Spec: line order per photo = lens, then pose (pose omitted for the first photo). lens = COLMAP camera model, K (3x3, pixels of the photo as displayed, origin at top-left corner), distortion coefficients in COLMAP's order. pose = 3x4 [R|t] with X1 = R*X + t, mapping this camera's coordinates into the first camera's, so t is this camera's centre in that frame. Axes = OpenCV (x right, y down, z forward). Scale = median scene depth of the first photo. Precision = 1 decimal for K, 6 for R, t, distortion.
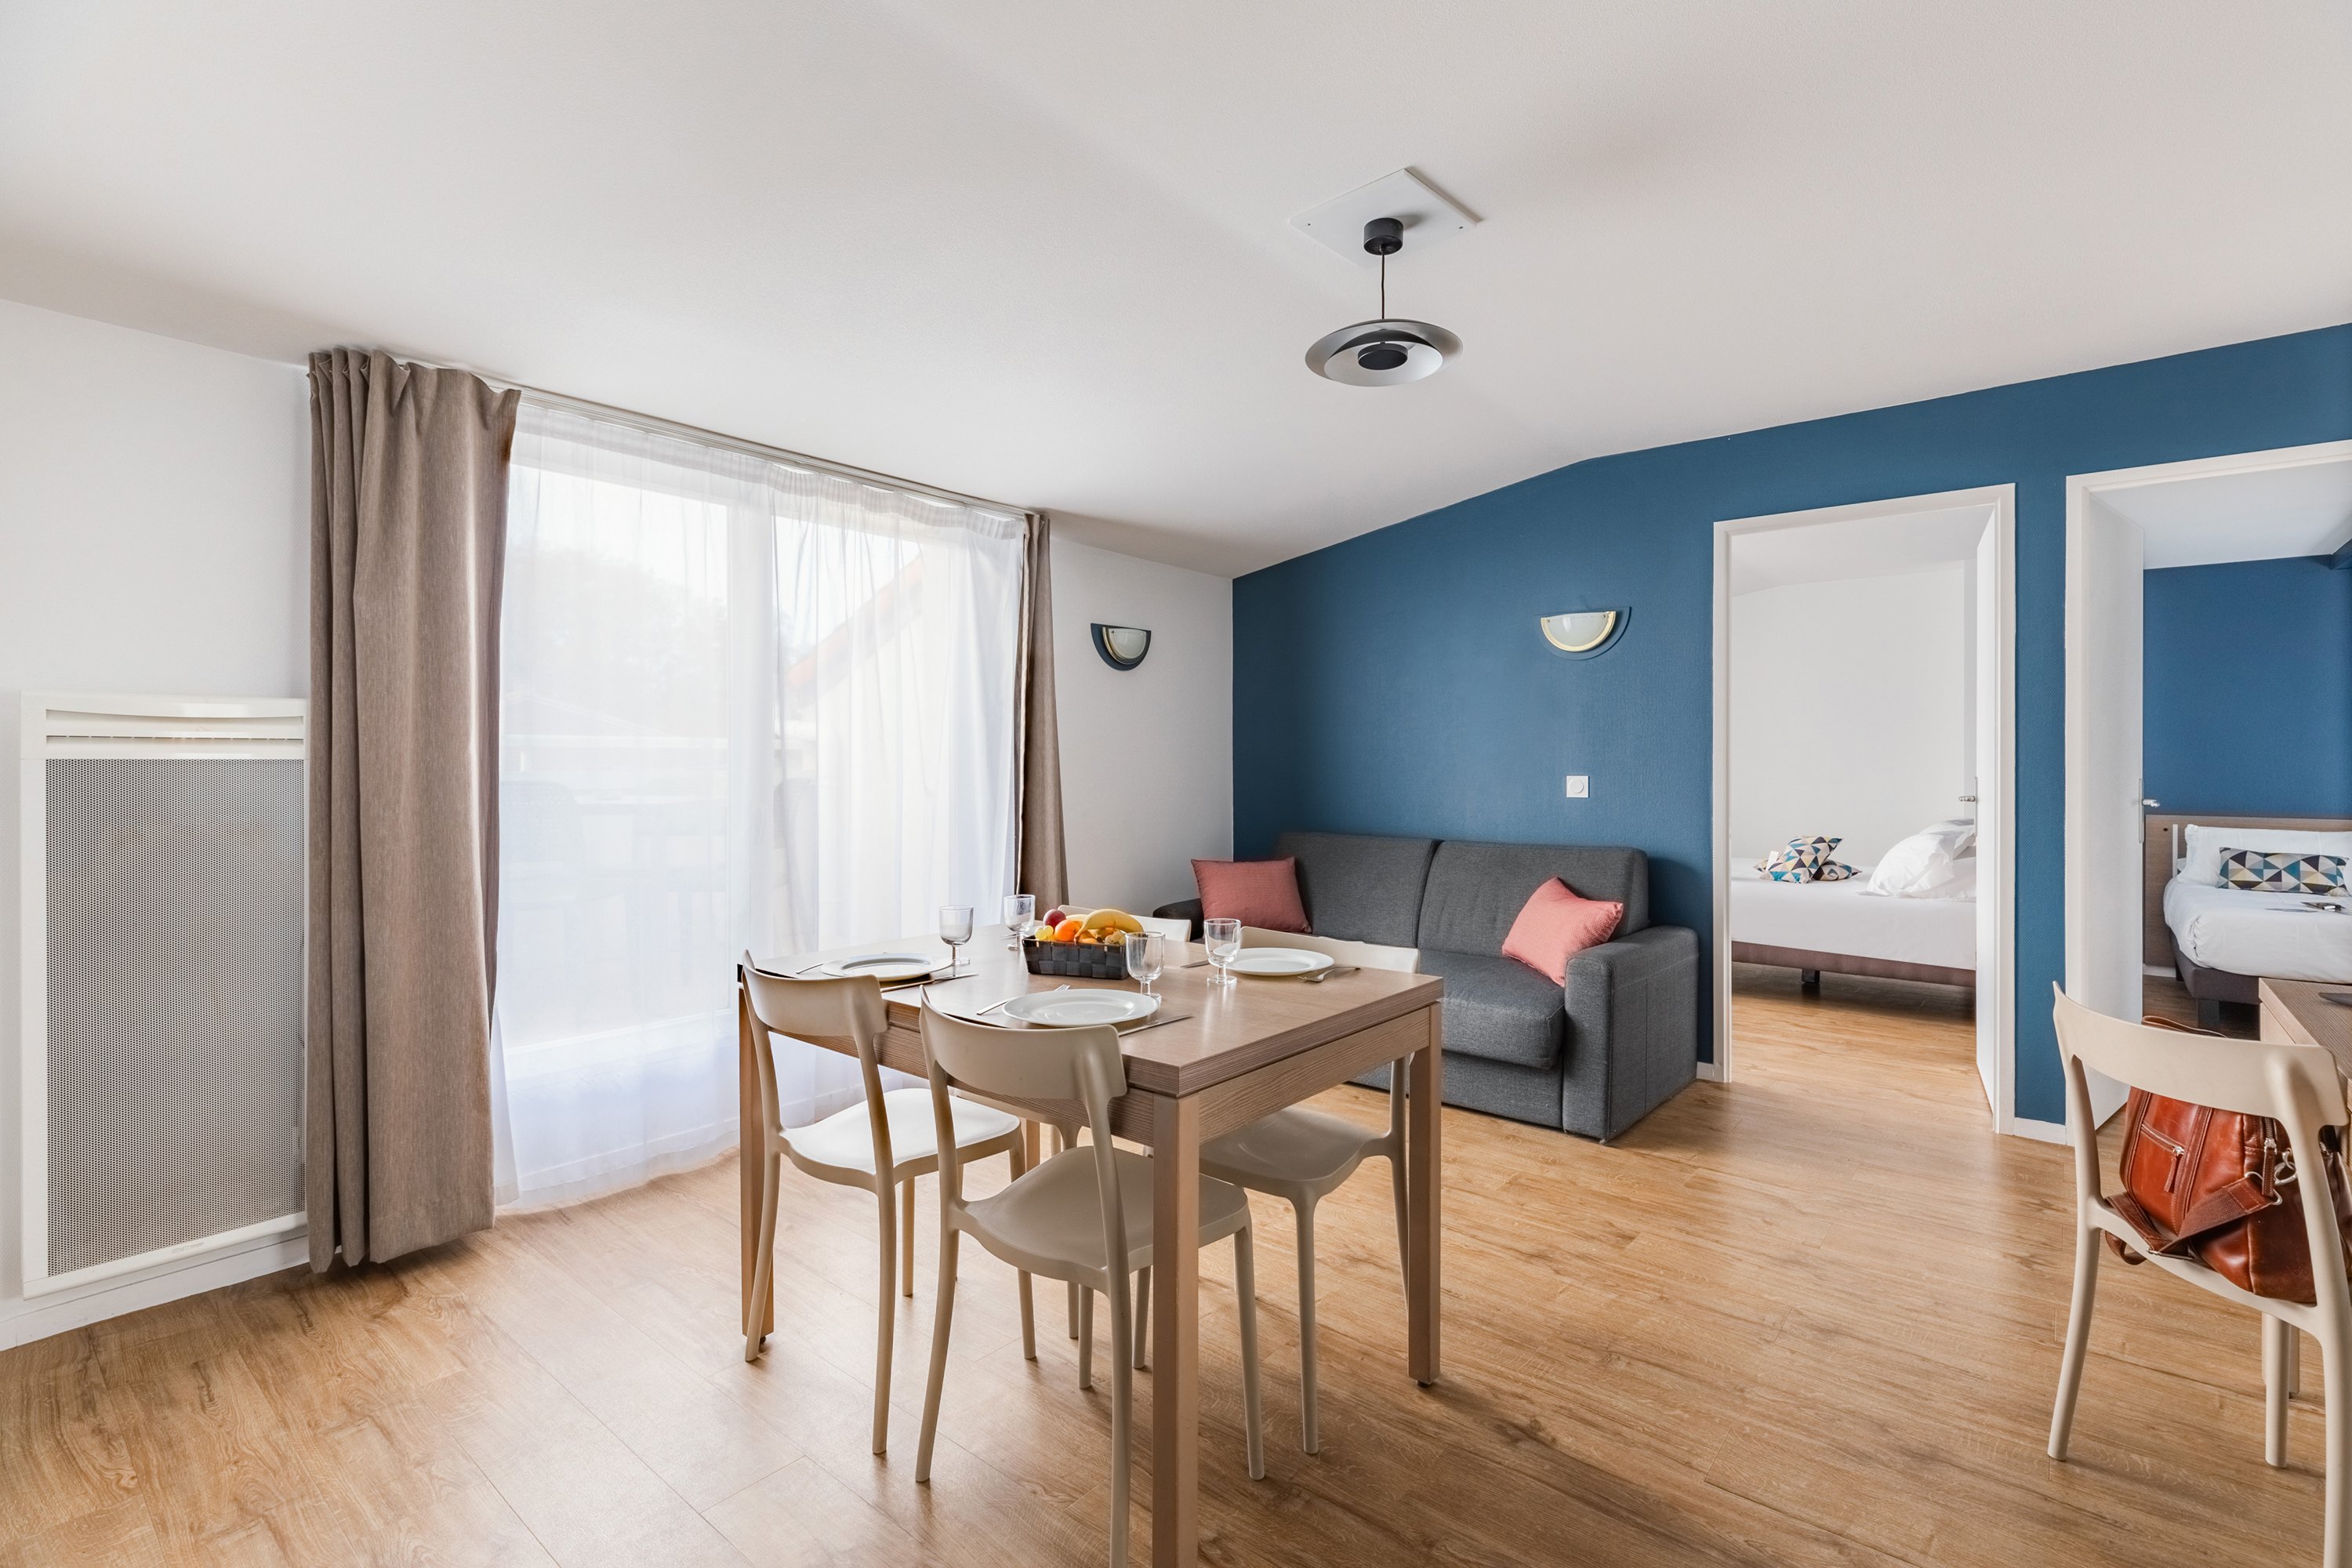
lens RADIAL K [[1072.4, 0, 1182.5], [0, 1072.4, 769.8], [0, 0, 1]] dist [0.001483, 0.000432]
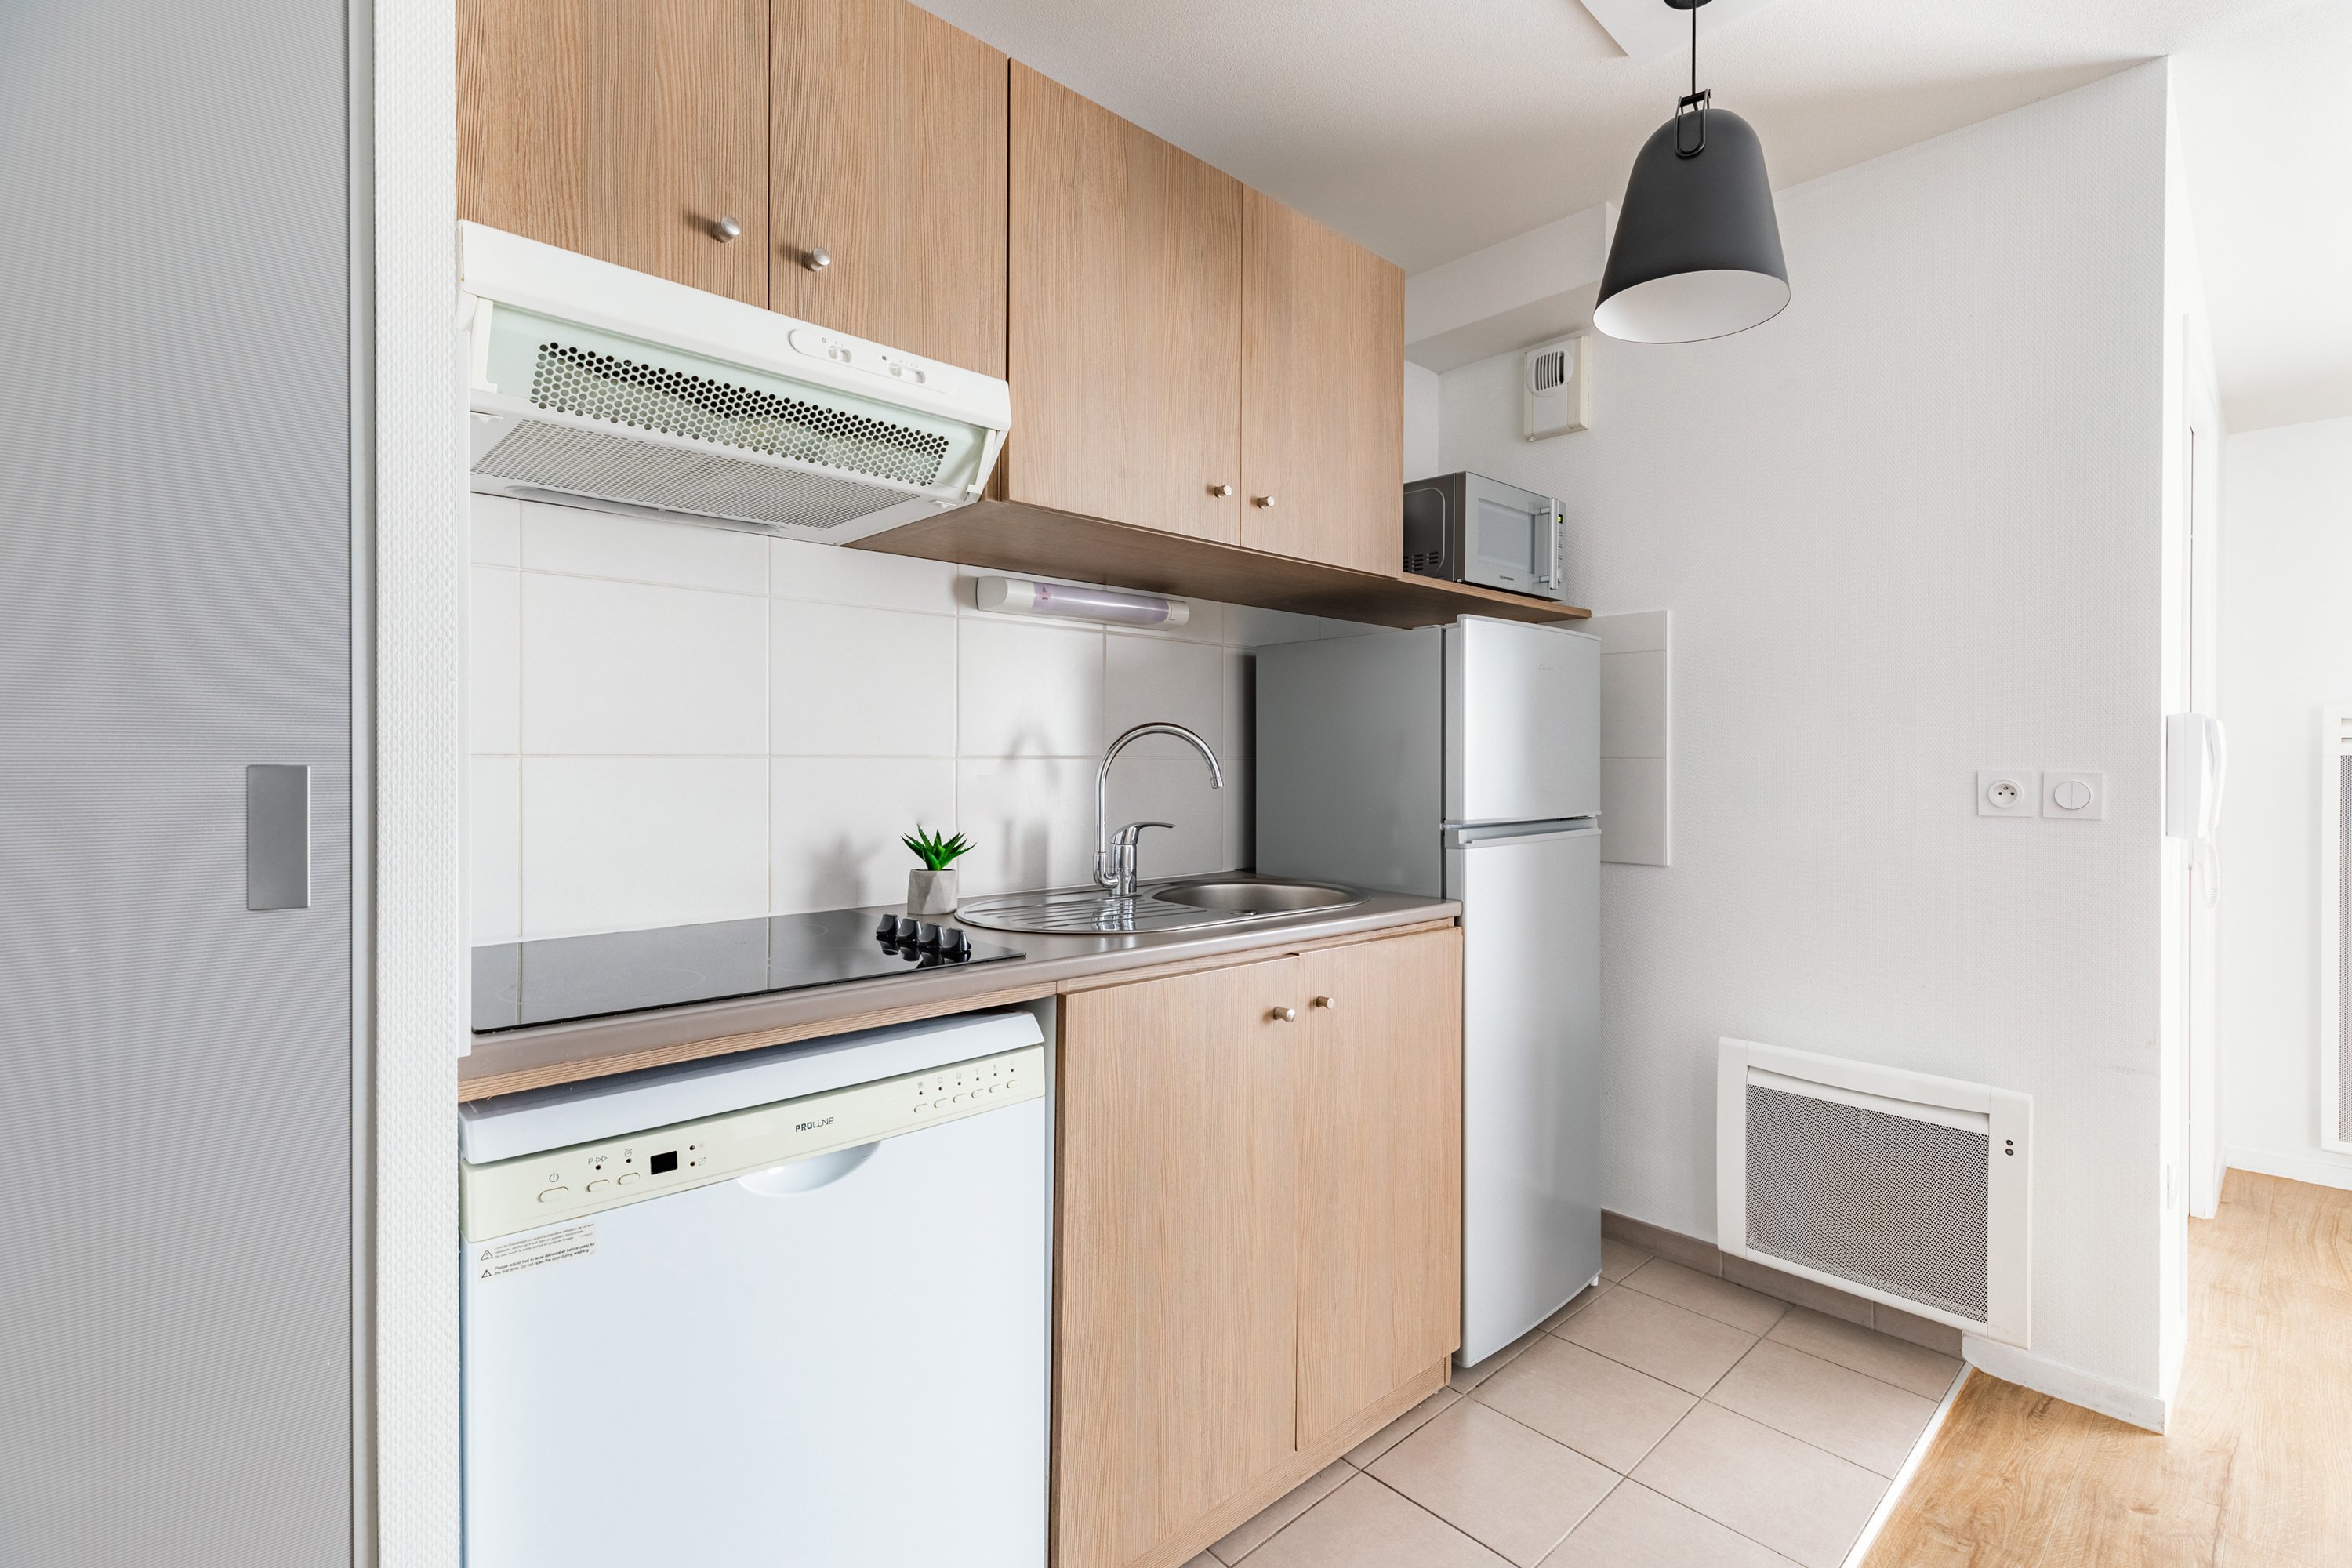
lens RADIAL K [[1072.4, 0, 1186.9], [0, 1072.4, 773.7], [0, 0, 1]] dist [0.001483, 0.000432]
pose [[-0.128304, 0.006779, -0.991712, 0.515575], [-0.002609, 0.999971, 0.007174, 0.008166], [0.991731, 0.003508, -0.128283, -0.289665]]
